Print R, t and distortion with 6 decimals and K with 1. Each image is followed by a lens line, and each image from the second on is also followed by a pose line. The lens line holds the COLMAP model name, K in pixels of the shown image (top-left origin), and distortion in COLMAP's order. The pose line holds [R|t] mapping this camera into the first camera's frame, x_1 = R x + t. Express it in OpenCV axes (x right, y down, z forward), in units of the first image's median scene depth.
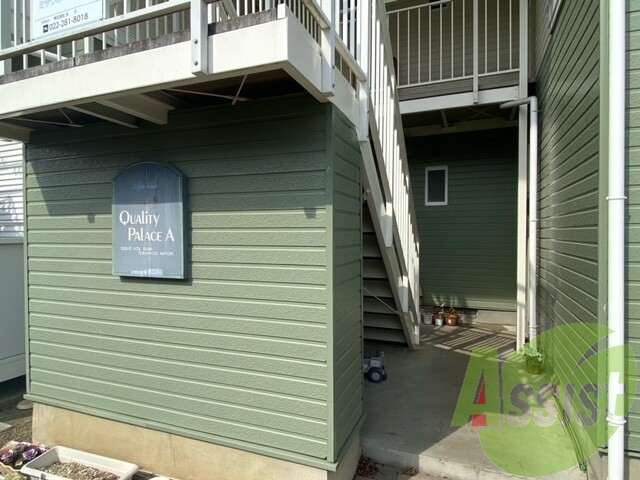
lens RADIAL K [[389.9, 0, 320.0], [0, 389.9, 240.0], [0, 0, 1]] dist [0.034550, -0.003963]
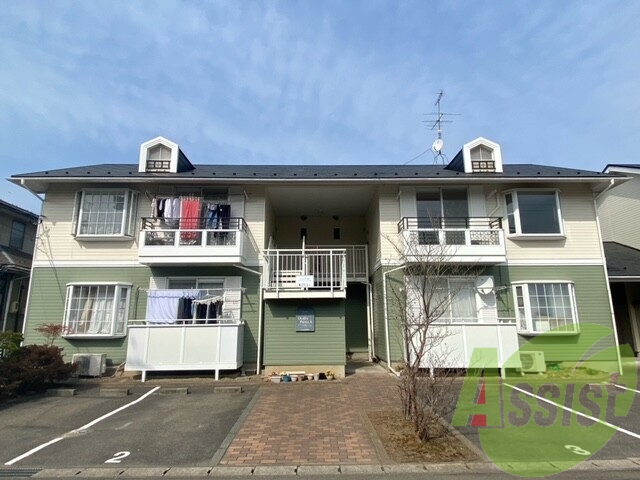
lens RADIAL K [[389.9, 0, 320.0], [0, 389.9, 240.0], [0, 0, 1]] dist [0.034550, -0.003963]
pose [[0.924247, 0.077626, 0.373821, -1.297897], [0.011031, 0.973275, -0.229379, 0.067084], [-0.381637, 0.216126, 0.898690, -2.196420]]
